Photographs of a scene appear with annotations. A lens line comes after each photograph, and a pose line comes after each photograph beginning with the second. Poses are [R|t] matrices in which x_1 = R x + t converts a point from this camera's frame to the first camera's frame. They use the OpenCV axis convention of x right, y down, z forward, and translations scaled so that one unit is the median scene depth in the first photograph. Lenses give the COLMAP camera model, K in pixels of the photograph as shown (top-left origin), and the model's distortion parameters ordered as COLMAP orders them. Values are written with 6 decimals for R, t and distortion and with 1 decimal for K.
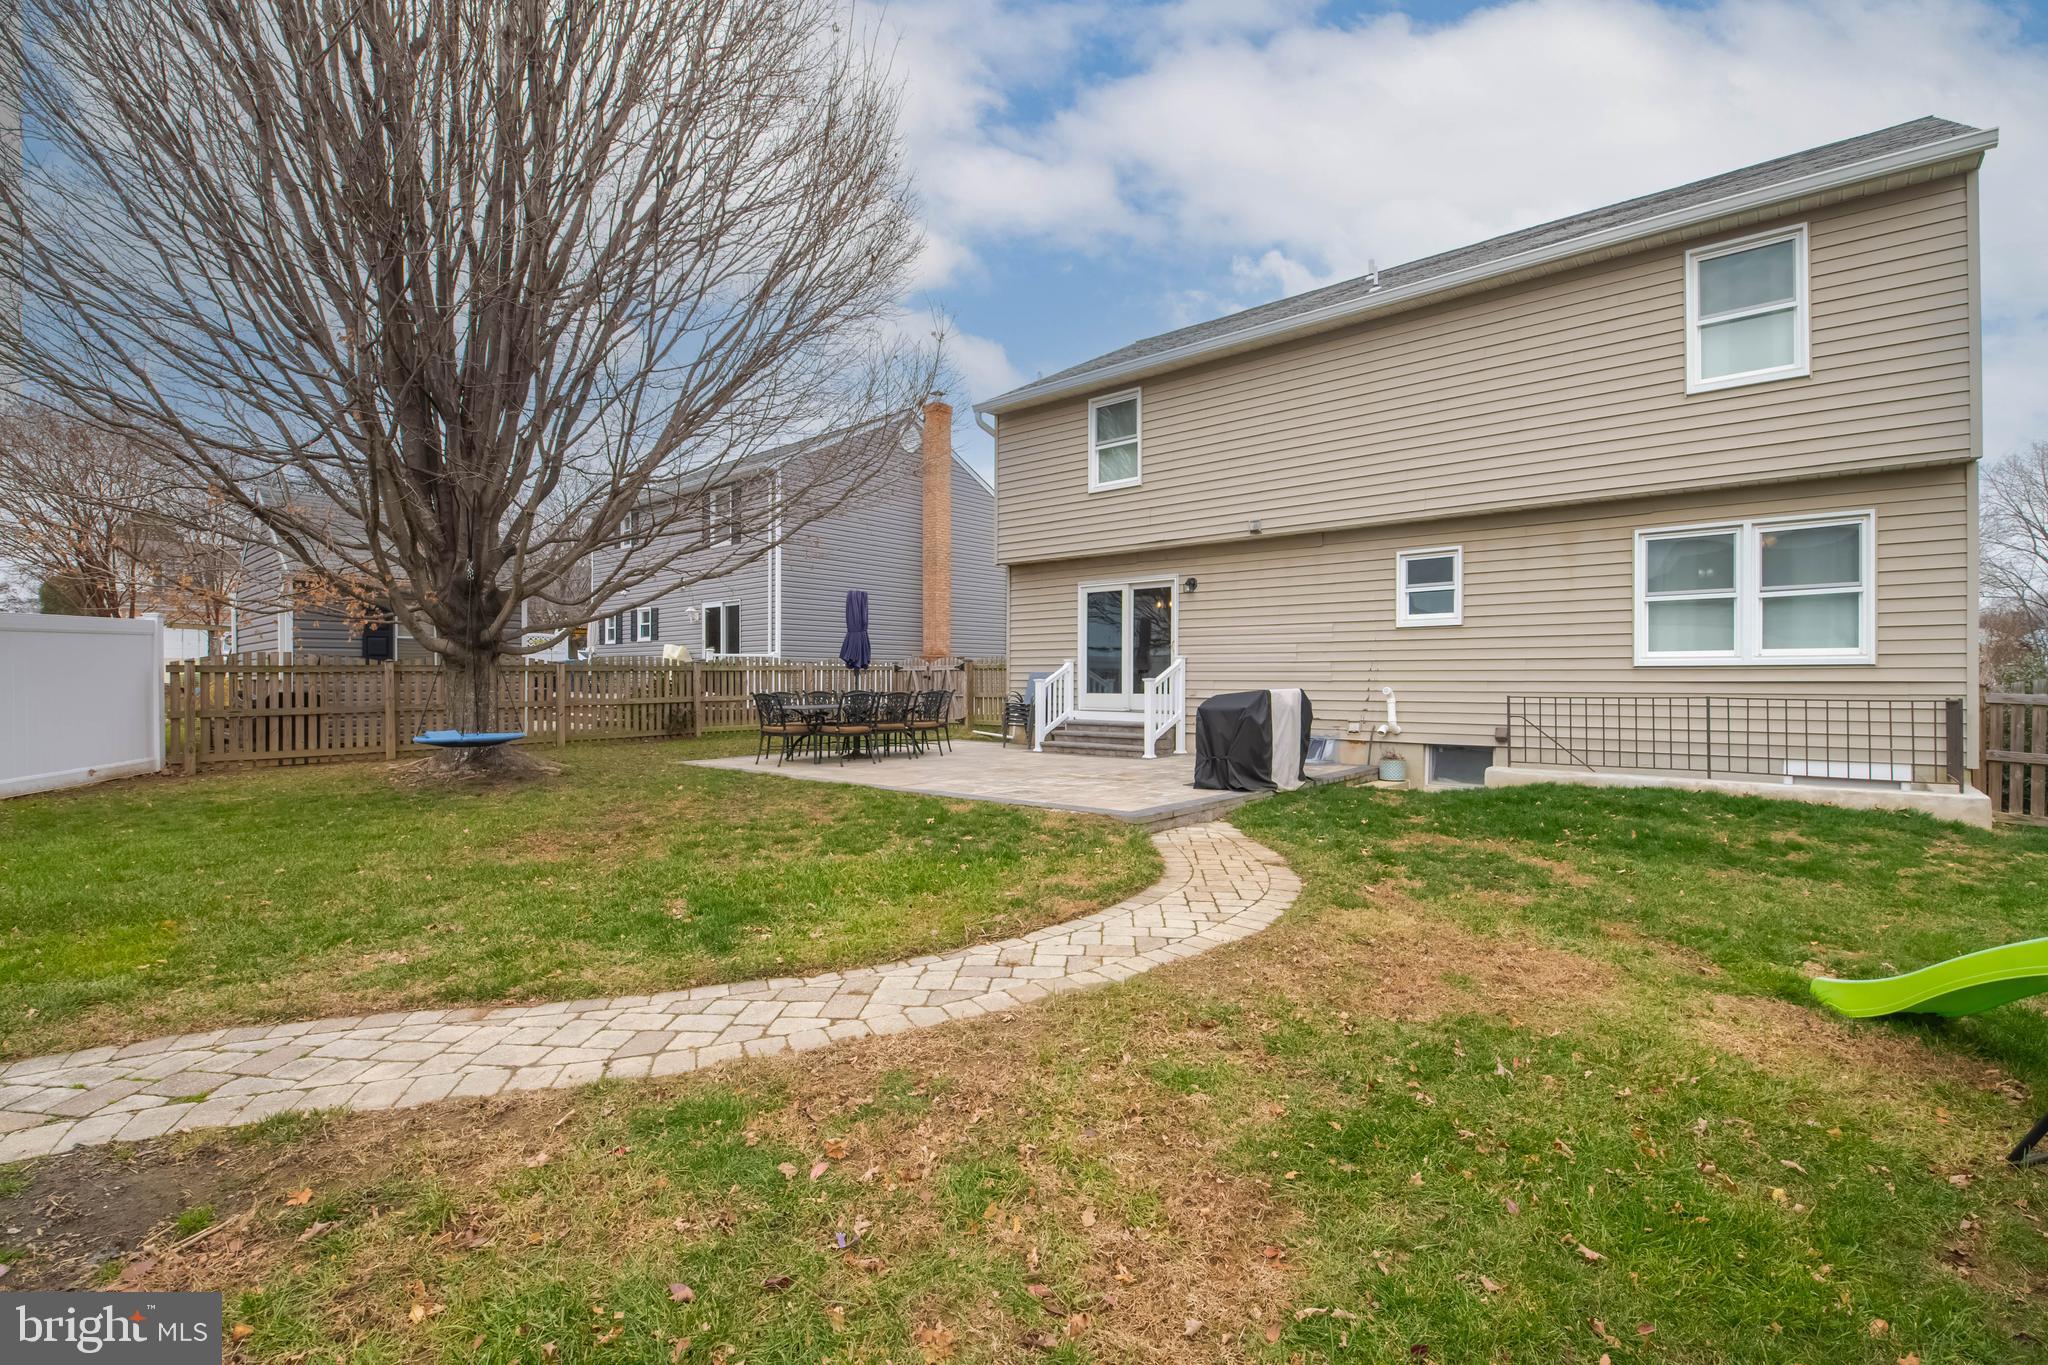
lens RADIAL K [[878.5, 0, 1024.0], [0, 878.5, 682.5], [0, 0, 1]] dist [-0.000332, -0.000003]
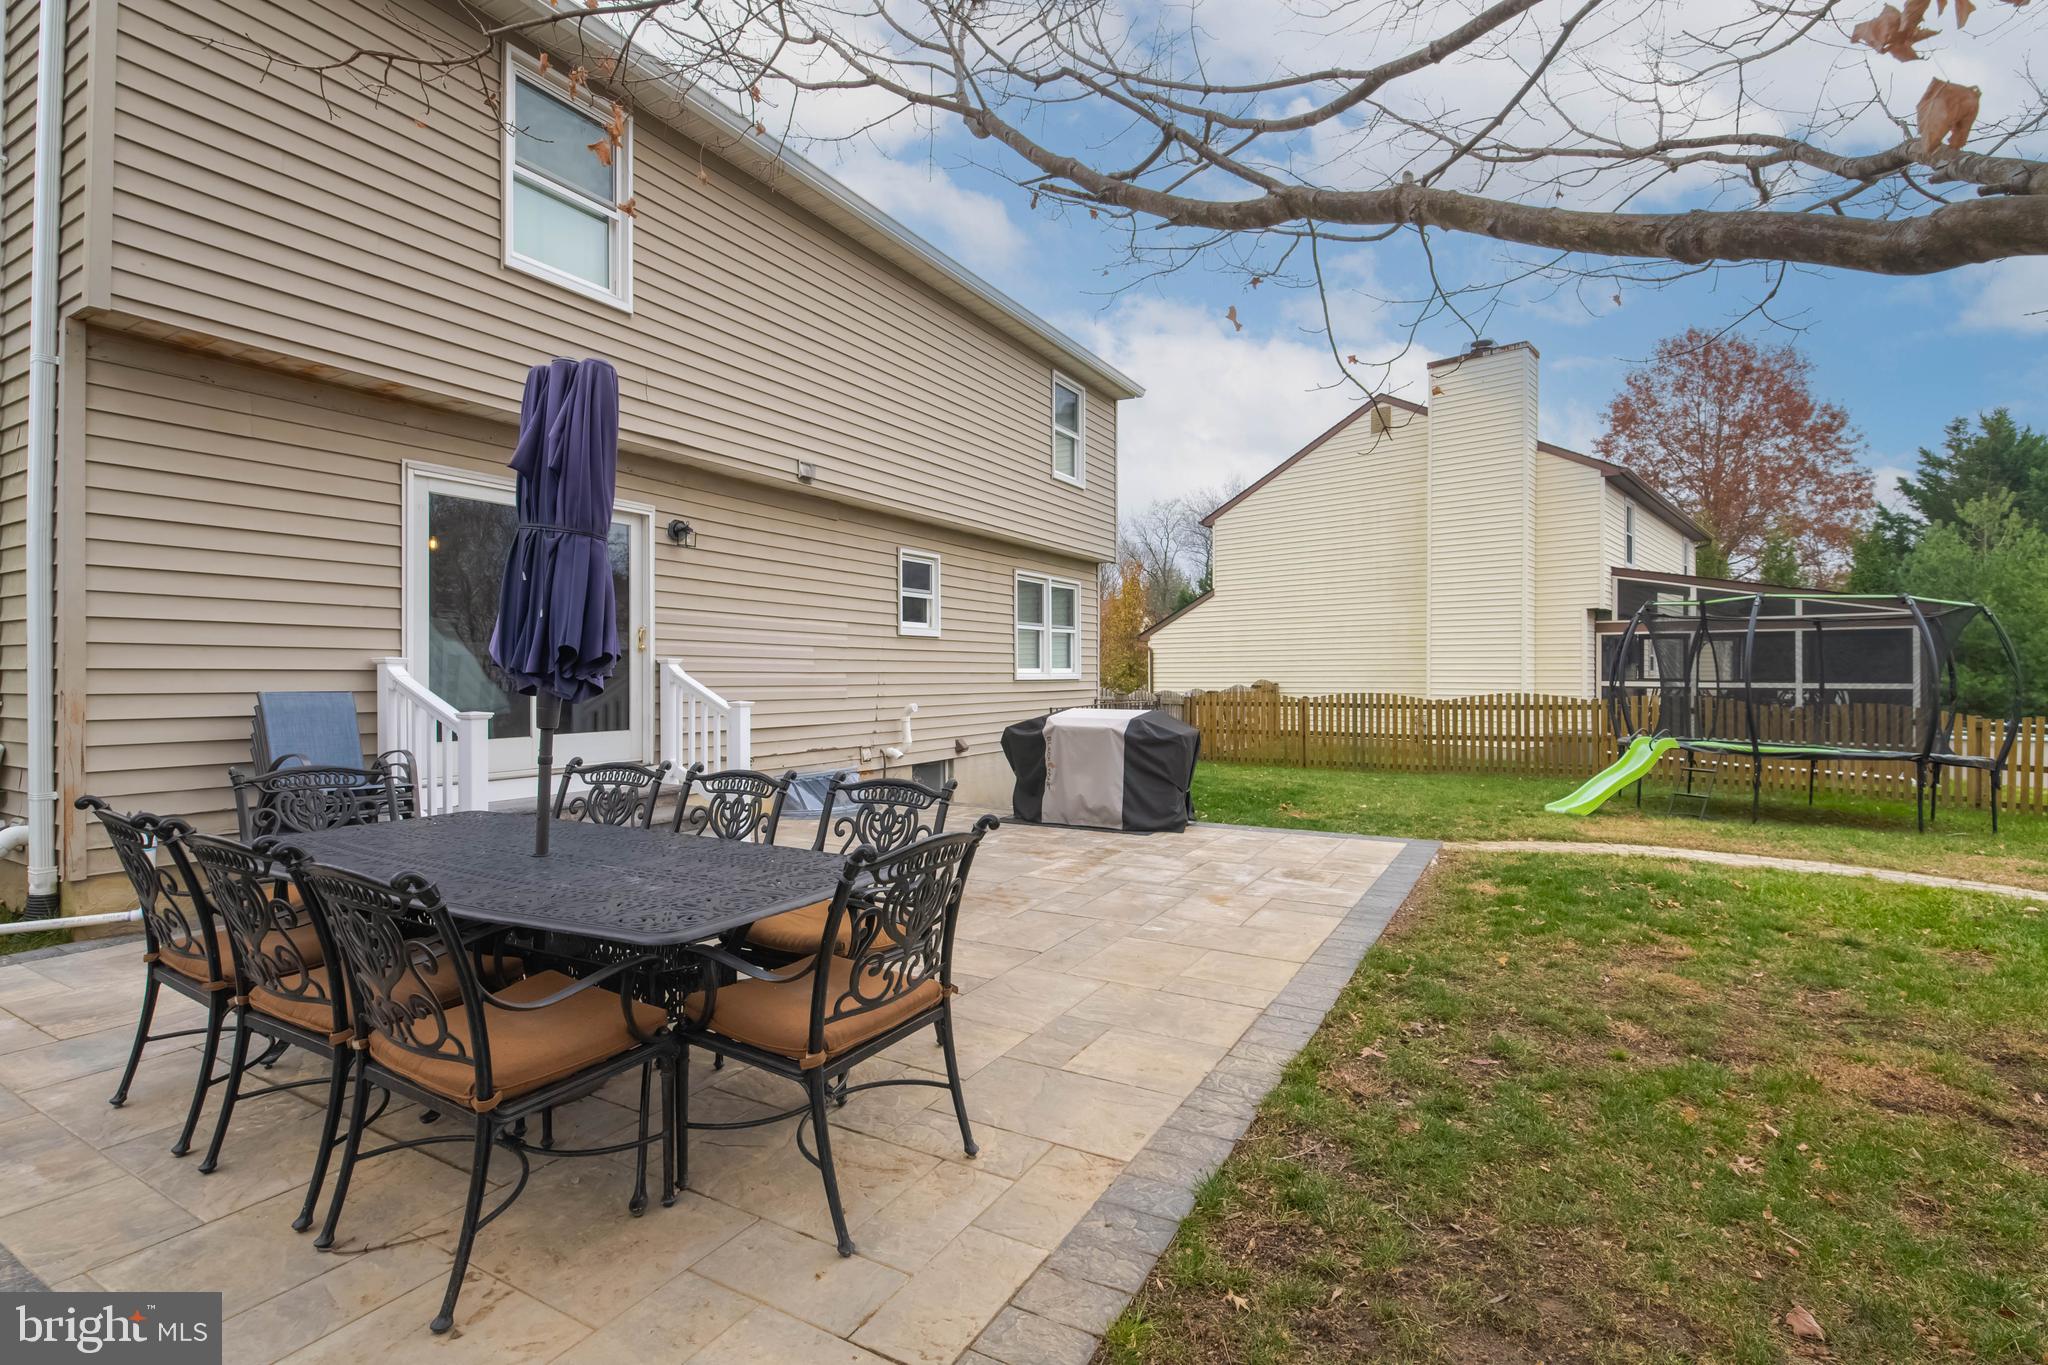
lens RADIAL K [[1006.3, 0, 1038.5], [0, 1006.3, 675.3], [0, 0, 1]] dist [0.000452, -0.010973]
pose [[-0.251905, -0.004871, 0.967740, -0.454393], [0.000517, 0.999987, 0.005168, -0.021677], [-0.967752, 0.001802, -0.251899, 0.875109]]
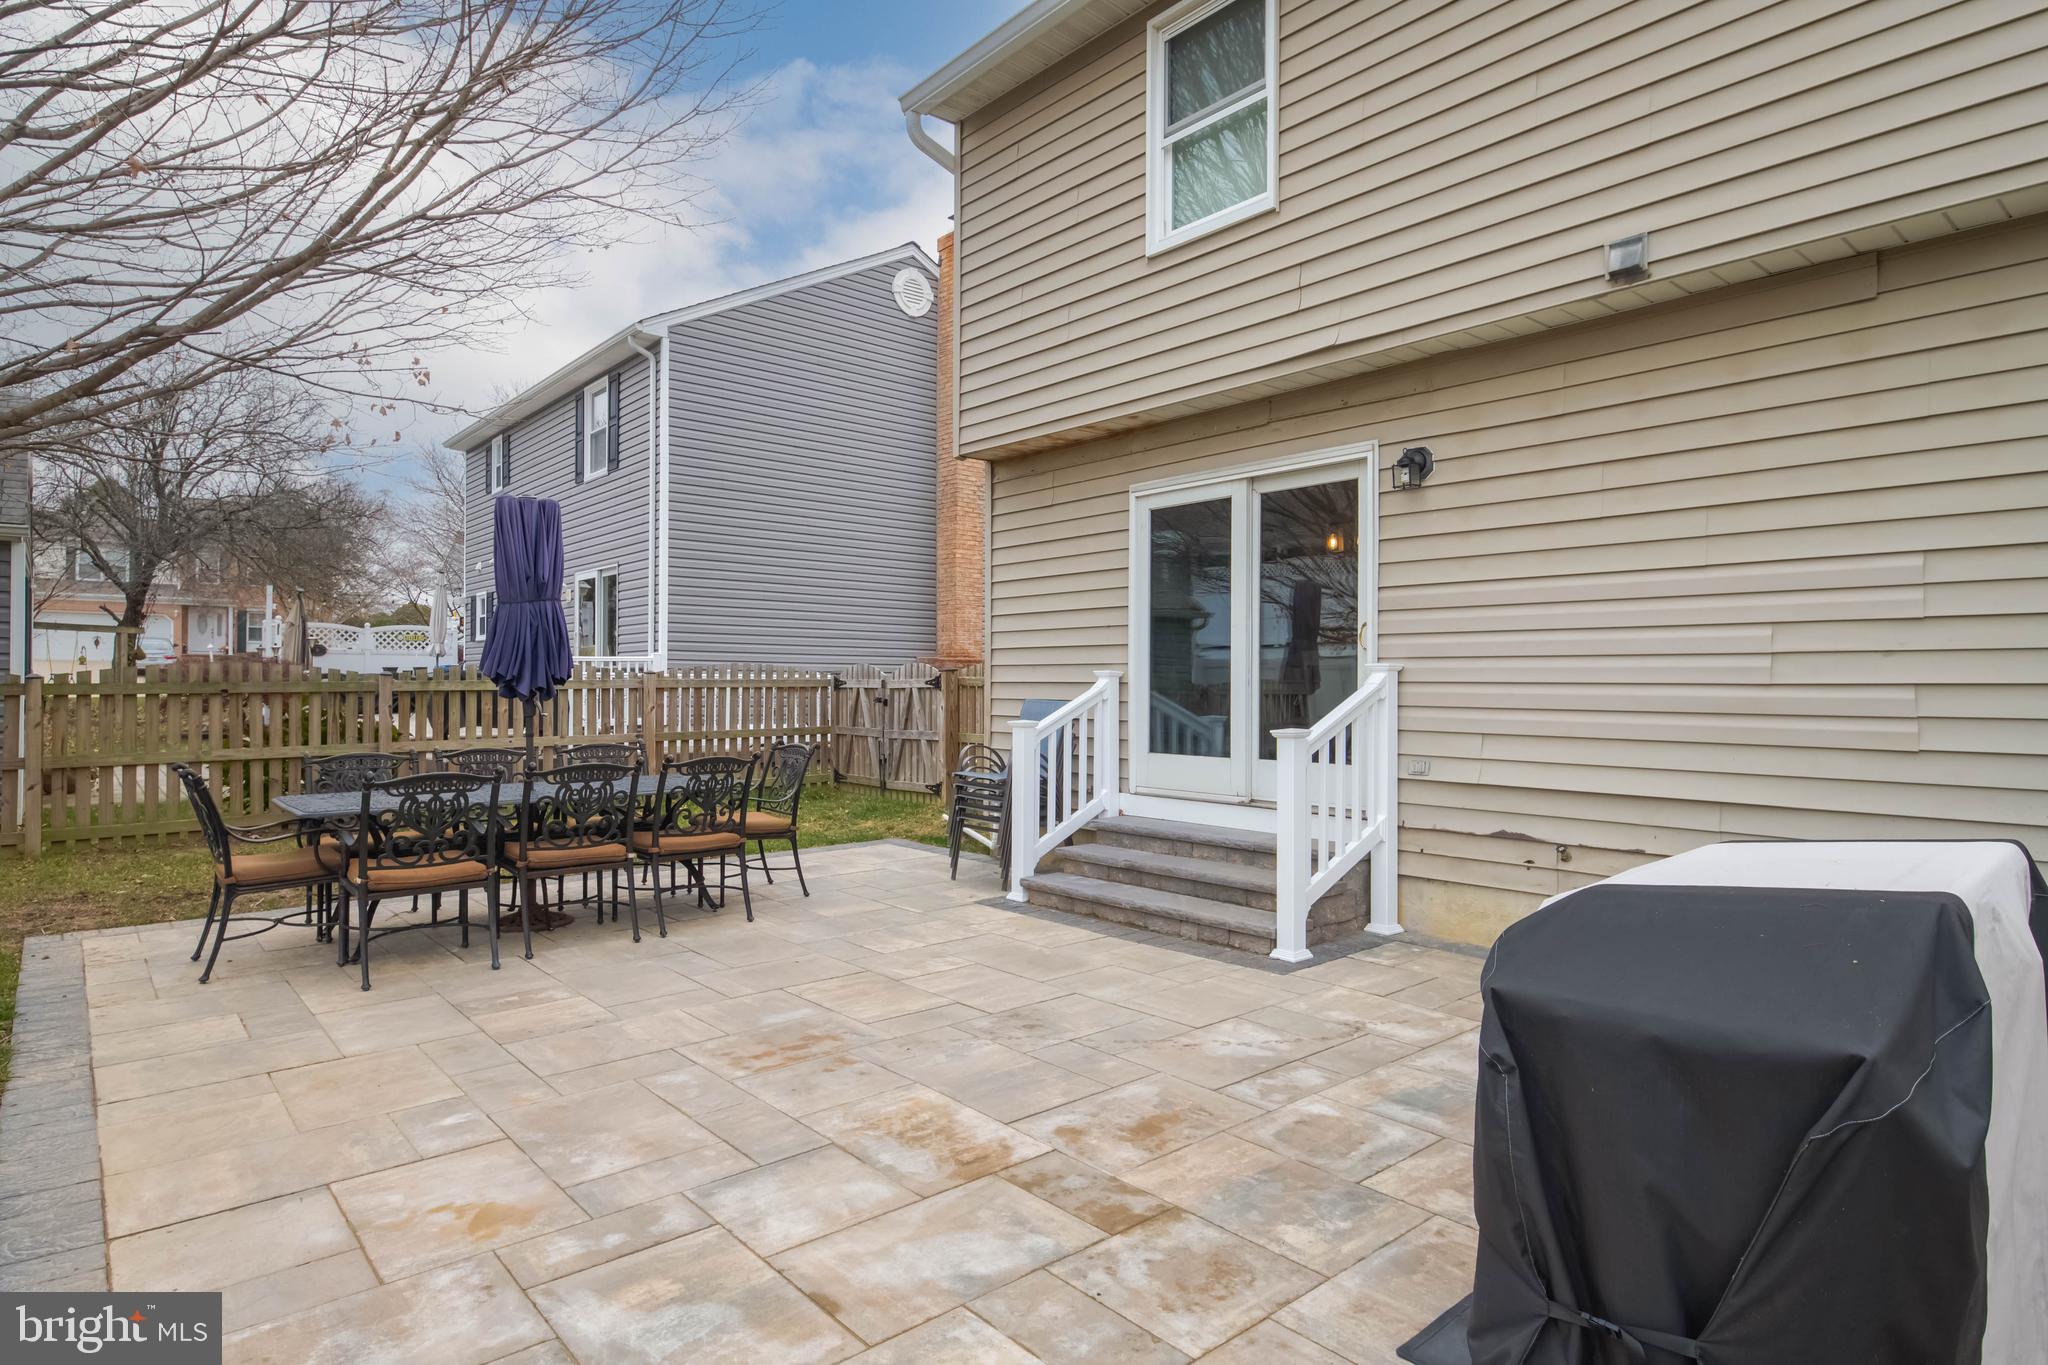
lens RADIAL K [[1133.0, 0, 1027.7], [0, 1133.0, 669.8], [0, 0, 1]] dist [0.015743, -0.000263]
pose [[0.991635, 0.001887, -0.129059, 0.087131], [-0.004327, 0.999817, -0.018632, -0.017344], [0.129000, 0.019034, 0.991462, 0.484014]]
